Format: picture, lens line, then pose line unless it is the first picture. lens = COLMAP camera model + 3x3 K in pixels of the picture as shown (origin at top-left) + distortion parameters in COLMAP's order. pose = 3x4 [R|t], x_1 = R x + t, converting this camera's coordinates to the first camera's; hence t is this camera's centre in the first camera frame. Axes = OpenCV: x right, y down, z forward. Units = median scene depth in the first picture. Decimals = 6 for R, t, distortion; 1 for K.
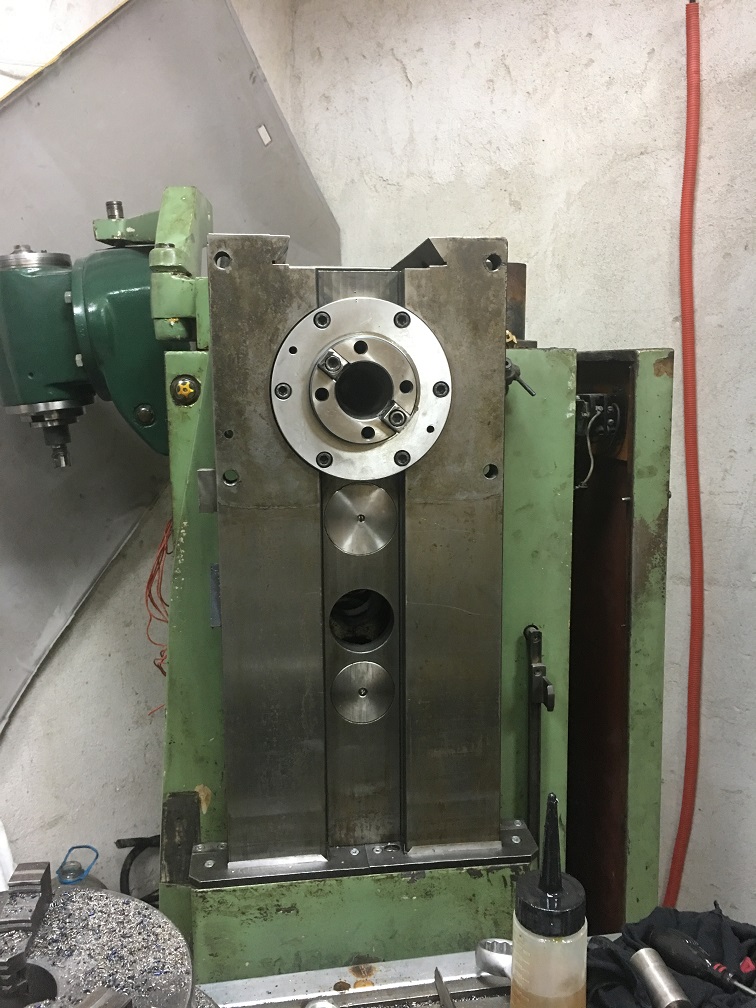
lens RADIAL K [[843.6, 0, 376.7], [0, 843.6, 496.5], [0, 0, 1]] dist [0.074456, -0.102773]
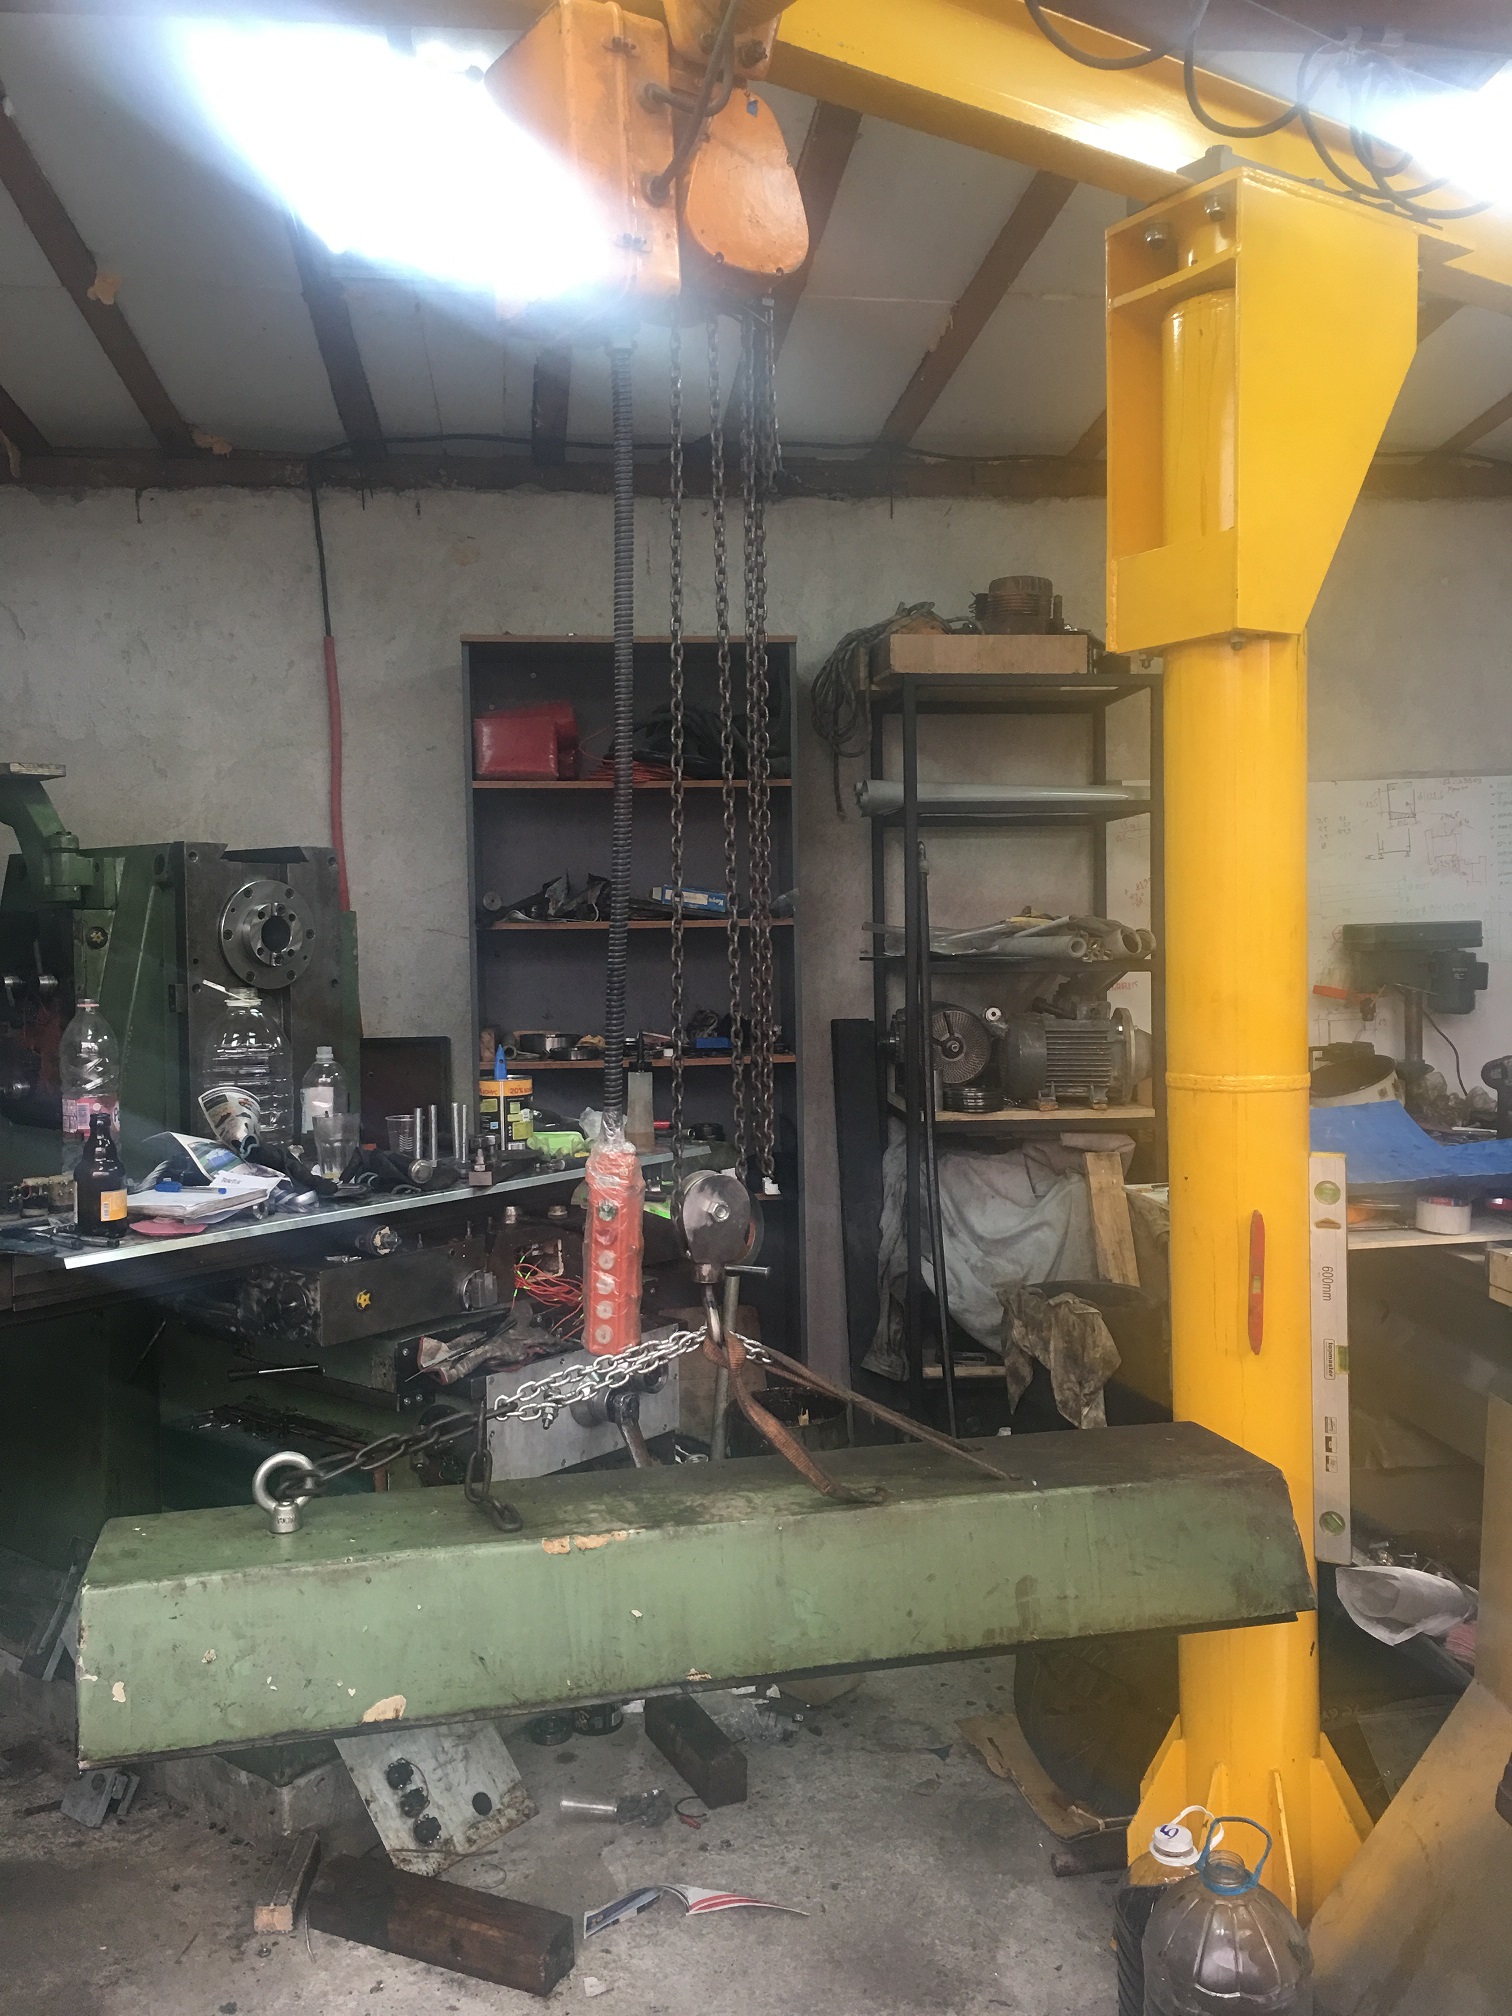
lens RADIAL K [[1687.2, 0, 754.4], [0, 1687.2, 1008.4], [0, 0, 1]] dist [0.074456, -0.102773]
pose [[0.718496, -0.032059, 0.694791, -0.804263], [0.111620, 0.991304, -0.069688, 0.173652], [-0.686516, 0.127623, 0.715827, -0.982773]]
